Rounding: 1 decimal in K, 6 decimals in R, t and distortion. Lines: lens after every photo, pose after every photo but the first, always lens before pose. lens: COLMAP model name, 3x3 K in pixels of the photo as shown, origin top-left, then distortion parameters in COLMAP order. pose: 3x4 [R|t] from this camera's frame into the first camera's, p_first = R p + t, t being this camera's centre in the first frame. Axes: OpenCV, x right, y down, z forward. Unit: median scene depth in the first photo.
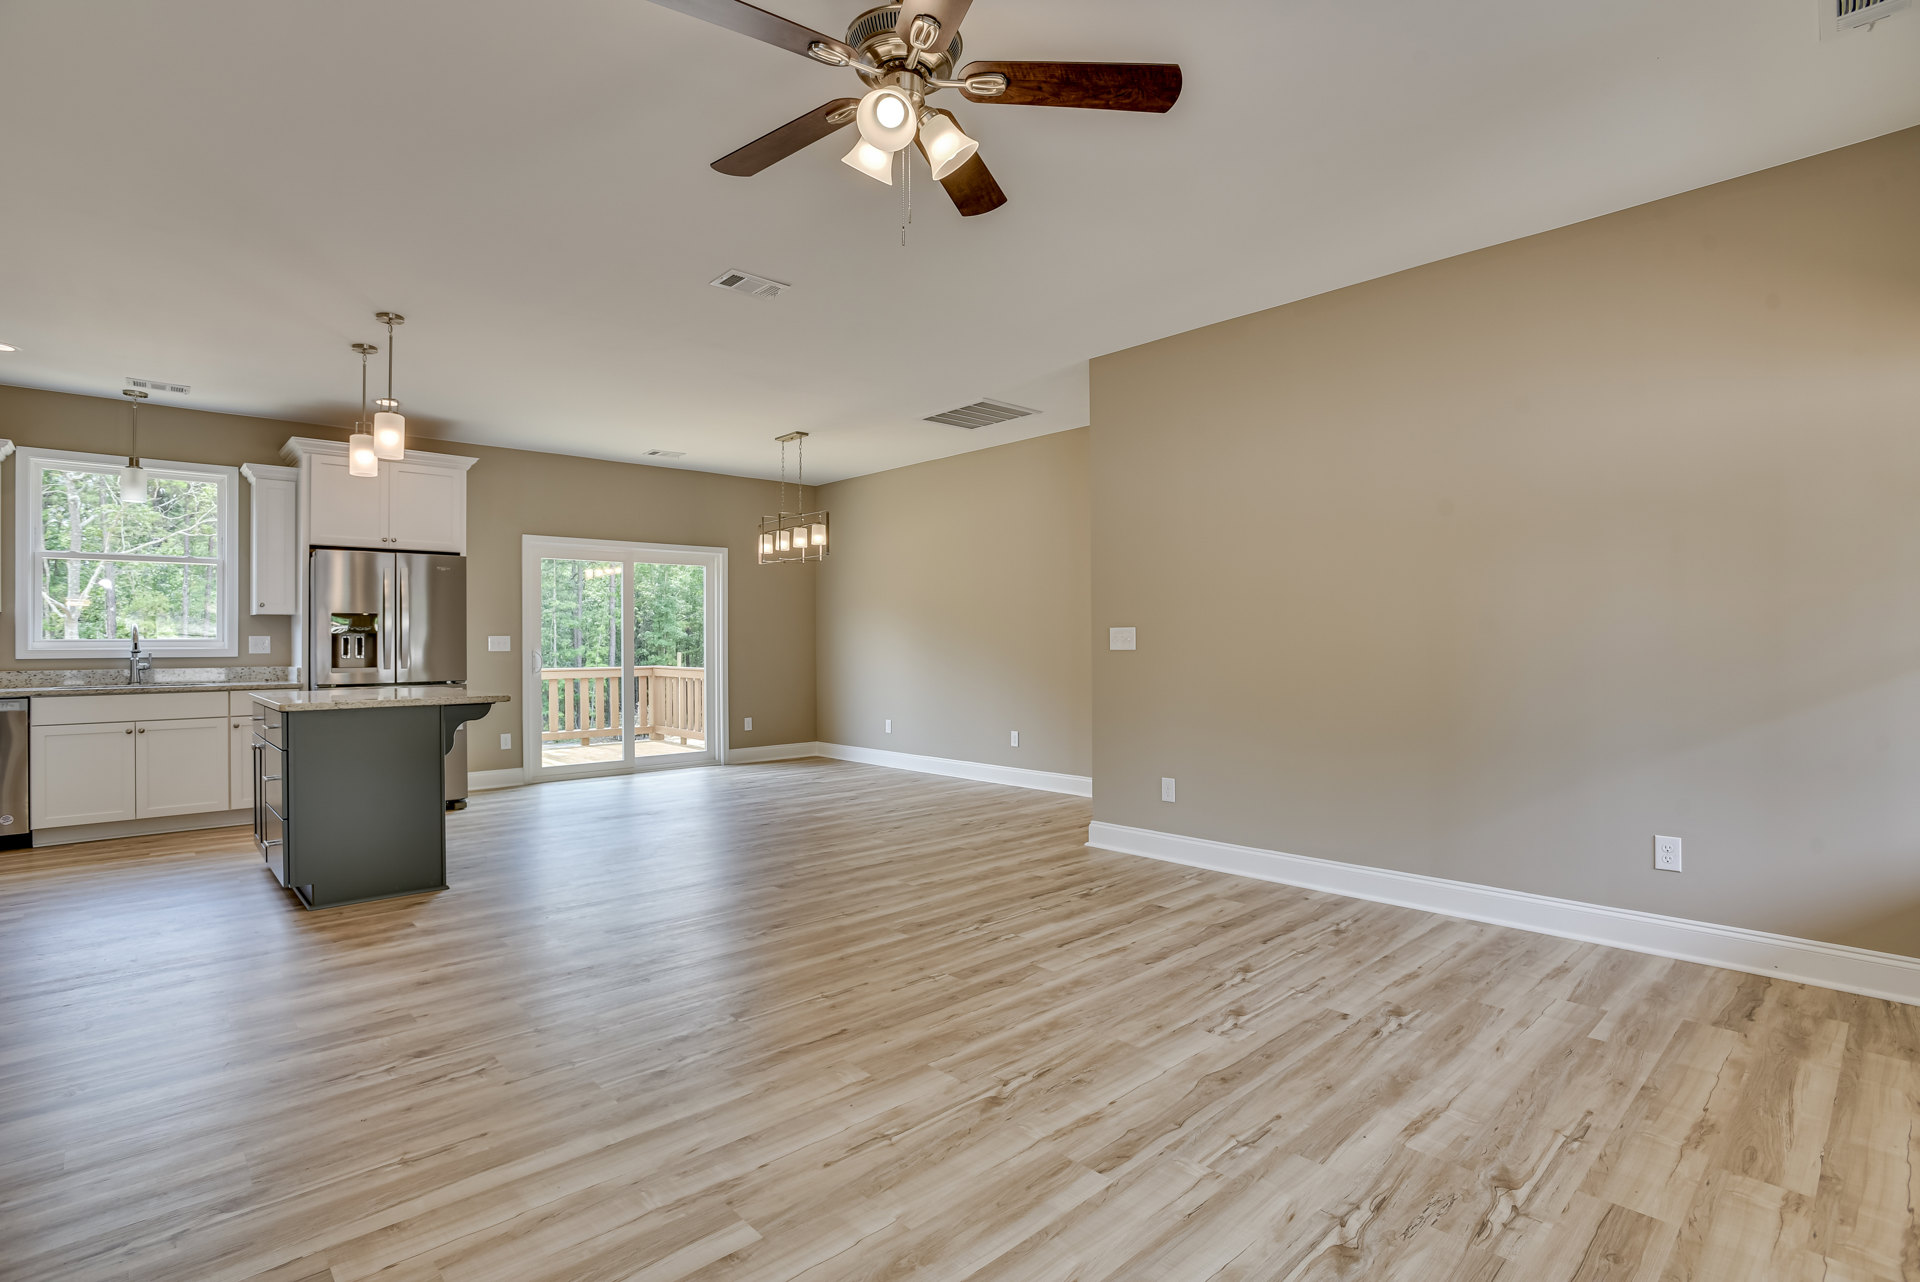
lens RADIAL K [[934.9, 0, 850.5], [0, 934.9, 639.7], [0, 0, 1]] dist [-0.062314, 0.025837]
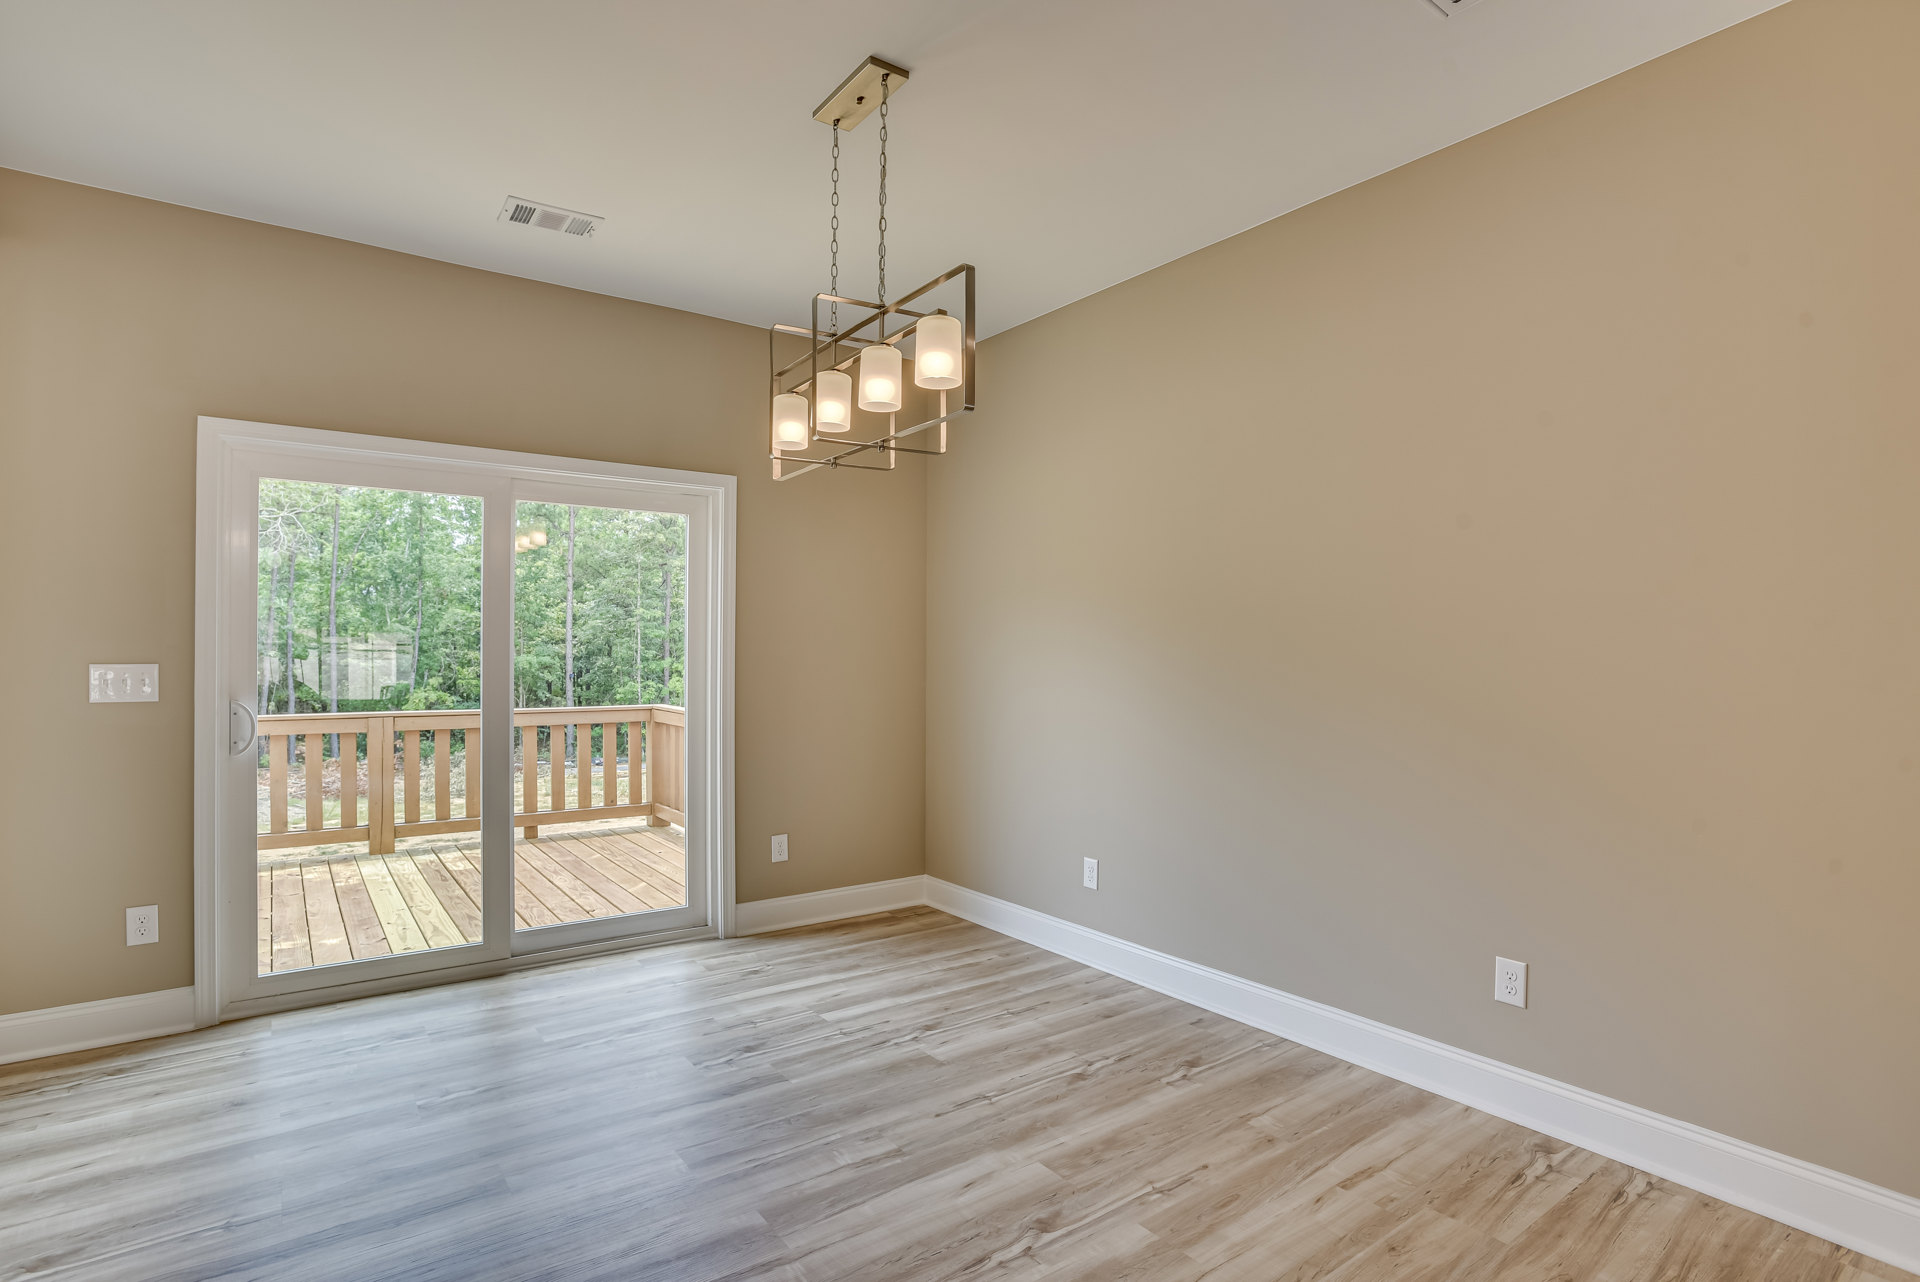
lens RADIAL K [[917.3, 0, 867.9], [0, 917.3, 643.5], [0, 0, 1]] dist [-0.063340, 0.025640]
pose [[0.995507, 0.007143, -0.094417, -0.046753], [-0.007899, 0.999940, -0.007640, -0.022231], [0.094356, 0.008352, 0.995503, 1.168612]]
